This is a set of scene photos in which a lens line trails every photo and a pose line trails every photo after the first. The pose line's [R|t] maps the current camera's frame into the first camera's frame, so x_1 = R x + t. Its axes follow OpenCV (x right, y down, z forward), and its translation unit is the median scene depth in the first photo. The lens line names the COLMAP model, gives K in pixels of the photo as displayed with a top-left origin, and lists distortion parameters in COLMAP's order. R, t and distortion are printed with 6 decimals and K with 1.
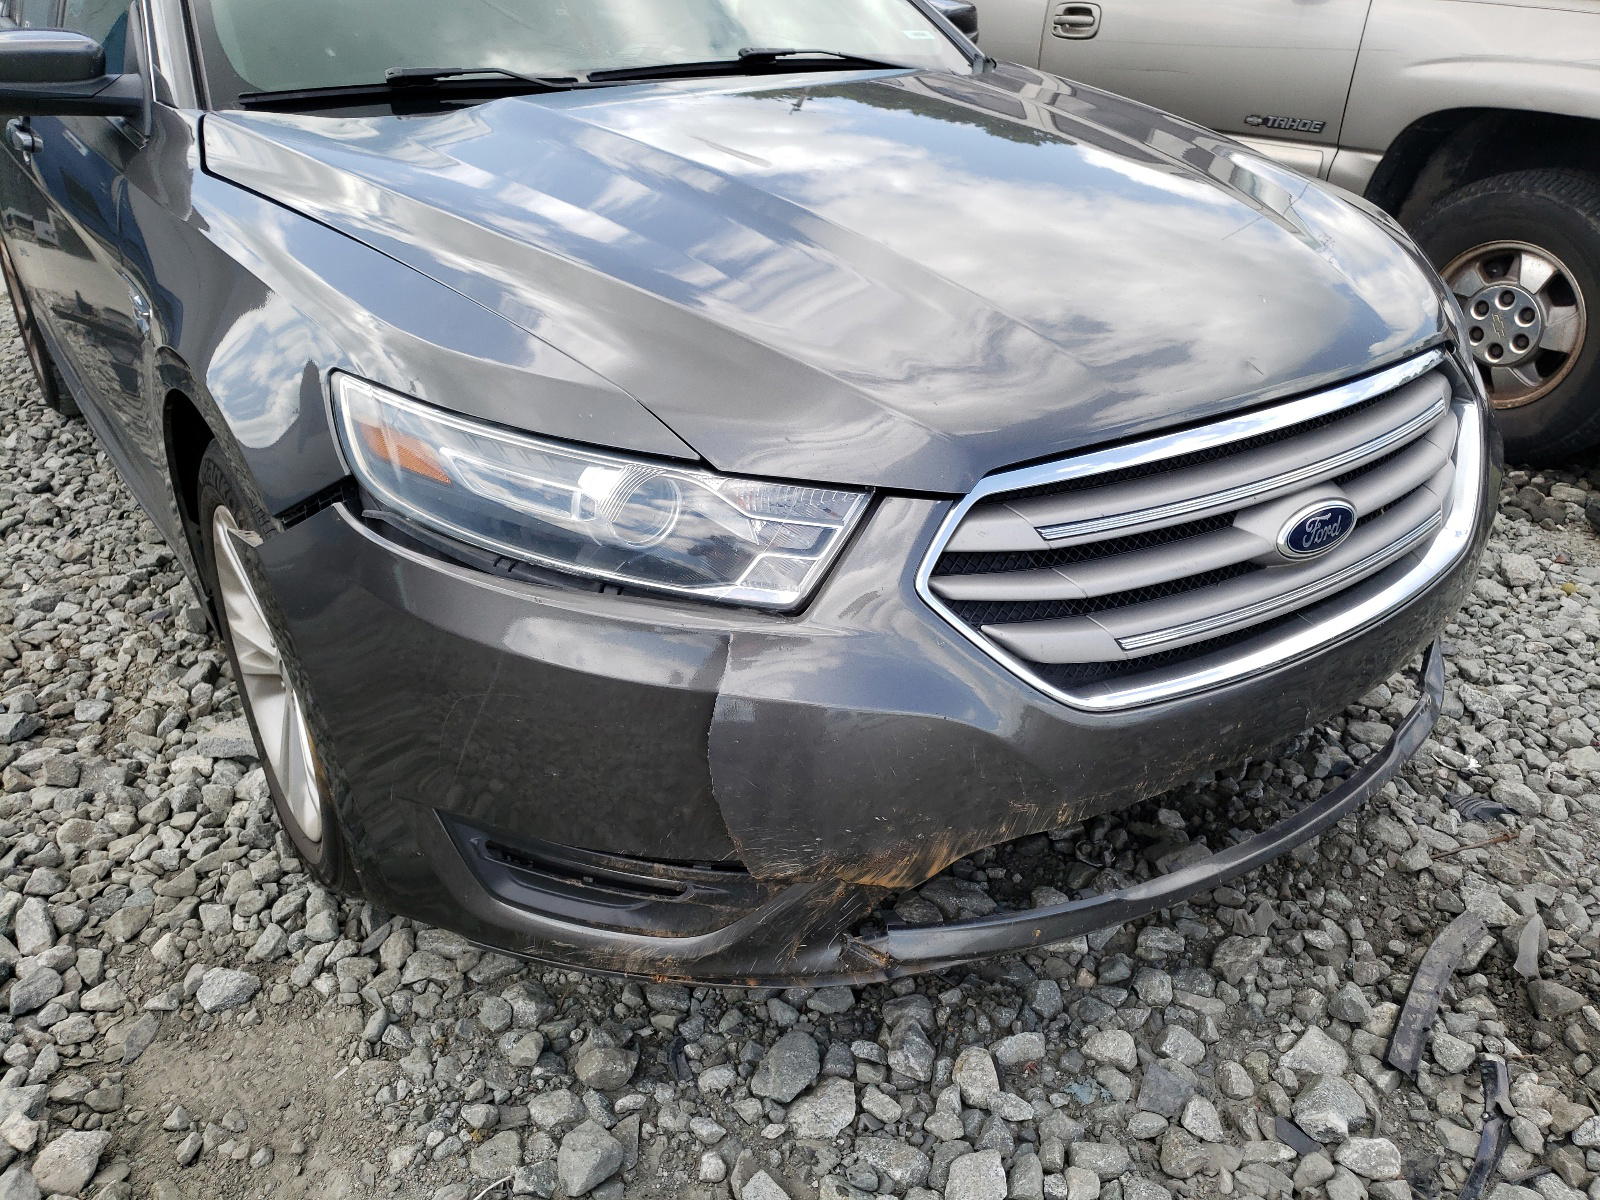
lens RADIAL K [[1236.3, 0, 801.9], [0, 1236.3, 667.3], [0, 0, 1]] dist [-0.023964, 0.094174]
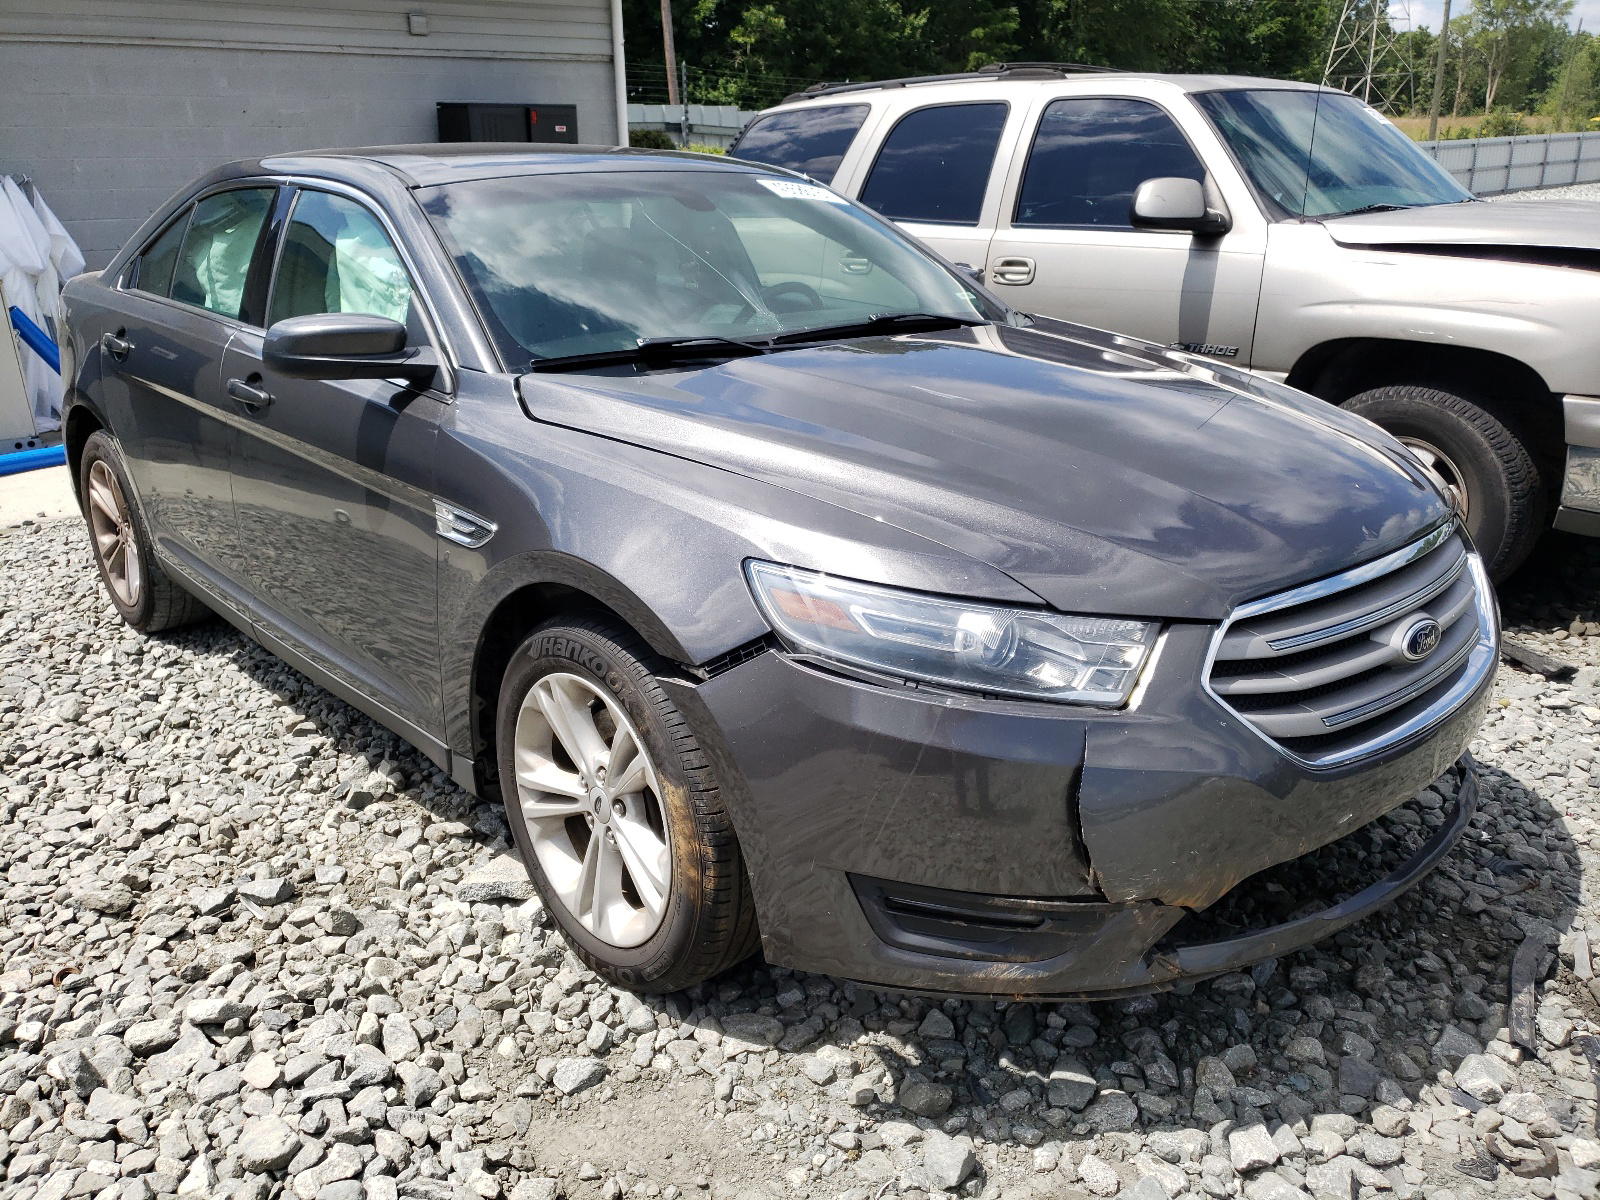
lens RADIAL K [[1236.3, 0, 801.9], [0, 1236.3, 667.3], [0, 0, 1]] dist [-0.023964, 0.094174]
pose [[0.992306, -0.051976, 0.112372, -0.354181], [0.068820, 0.986036, -0.151645, 0.066693], [-0.102921, 0.158212, 0.982027, -0.243985]]
